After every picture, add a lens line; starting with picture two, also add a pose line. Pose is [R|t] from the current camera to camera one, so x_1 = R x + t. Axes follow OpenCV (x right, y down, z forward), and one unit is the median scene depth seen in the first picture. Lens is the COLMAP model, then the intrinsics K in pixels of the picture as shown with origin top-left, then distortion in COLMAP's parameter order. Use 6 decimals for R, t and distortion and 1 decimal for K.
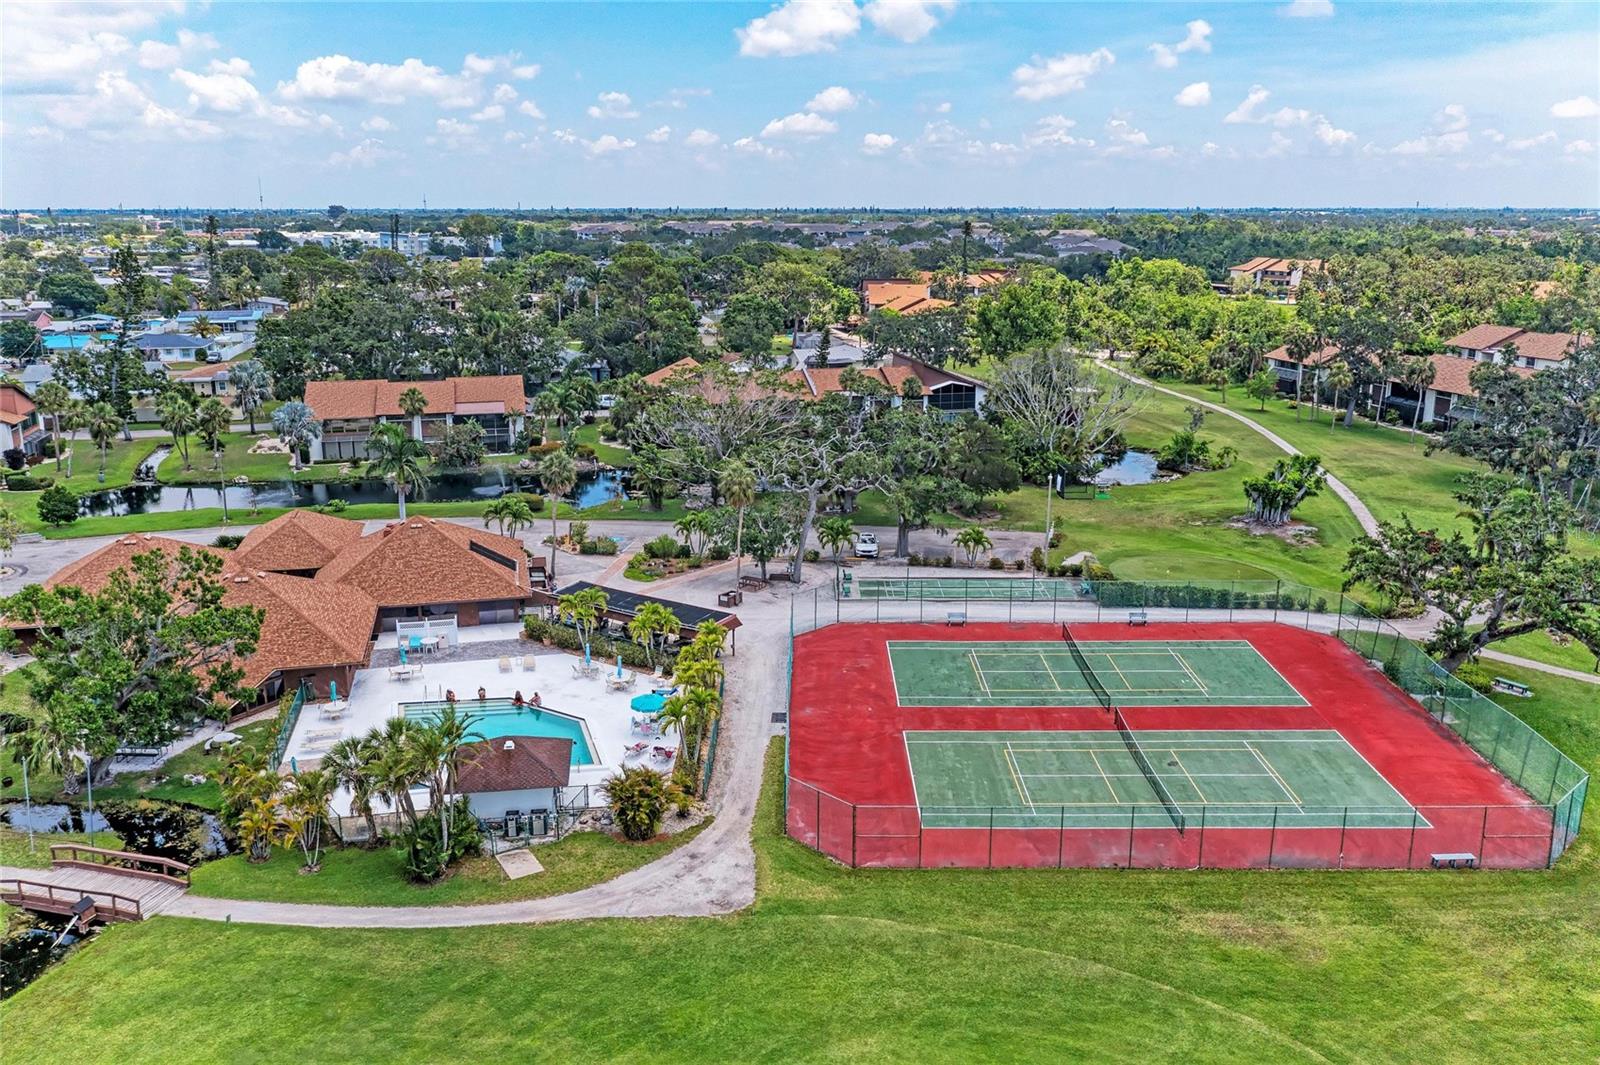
lens RADIAL K [[1248.7, 0, 800.0], [0, 1248.7, 532.5], [0, 0, 1]] dist [-0.001968, -0.007774]
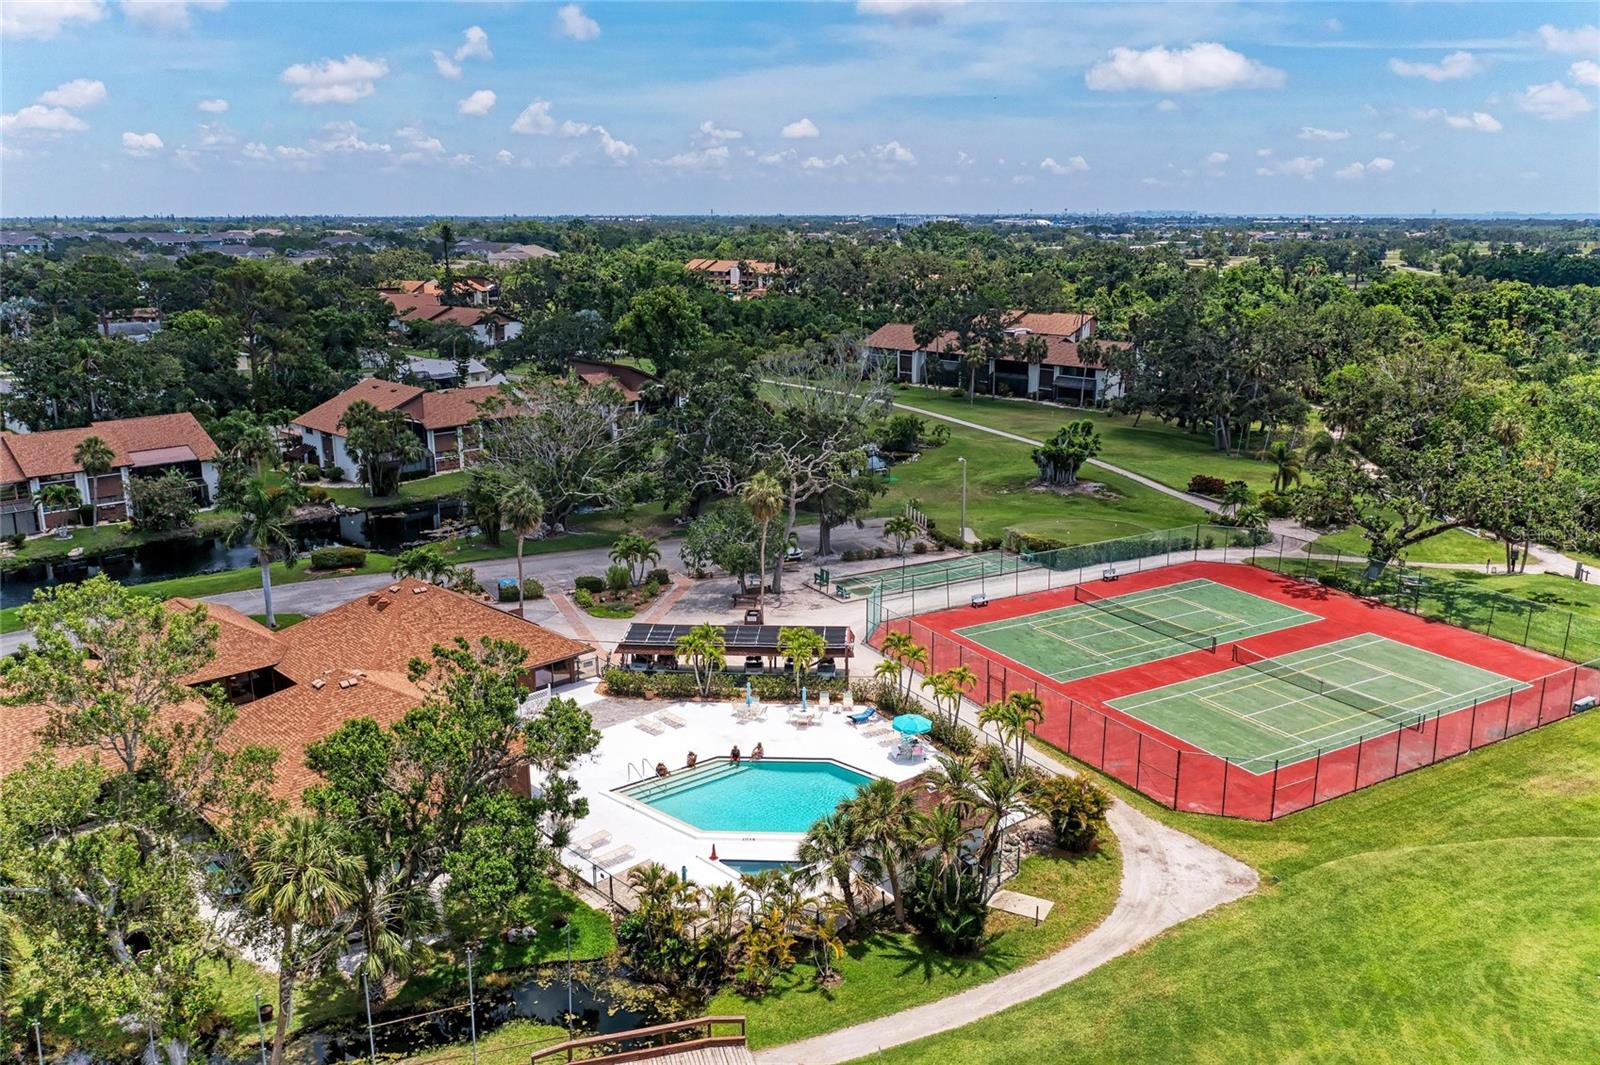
lens RADIAL K [[1248.7, 0, 800.0], [0, 1248.7, 532.5], [0, 0, 1]] dist [-0.001968, -0.007774]
pose [[0.859960, -0.126059, 0.494548, -0.492697], [0.128911, 0.991246, 0.028505, -0.033686], [-0.493812, 0.039240, 0.868683, 0.169876]]
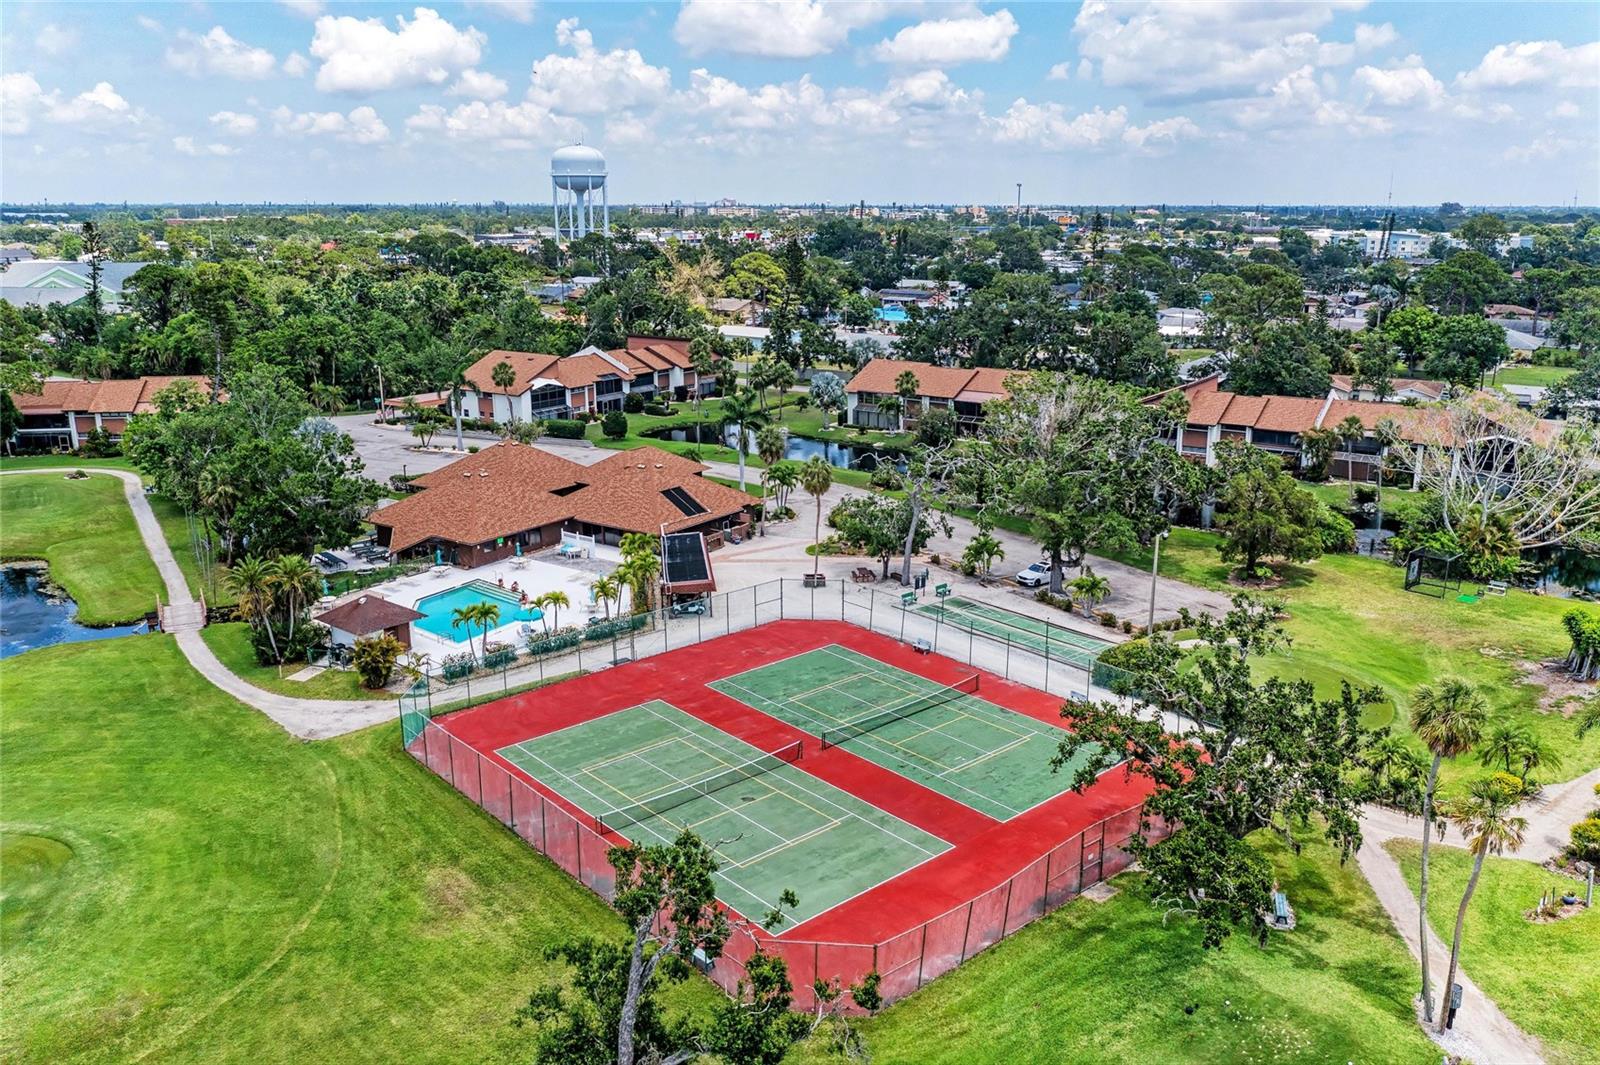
lens RADIAL K [[1274.6, 0, 800.0], [0, 1274.6, 532.5], [0, 0, 1]] dist [-0.000911, -0.001208]
pose [[0.655706, 0.189741, -0.730786, 0.736629], [-0.191454, 0.978057, 0.082159, -0.075084], [0.730339, 0.086040, 0.677644, 0.258603]]
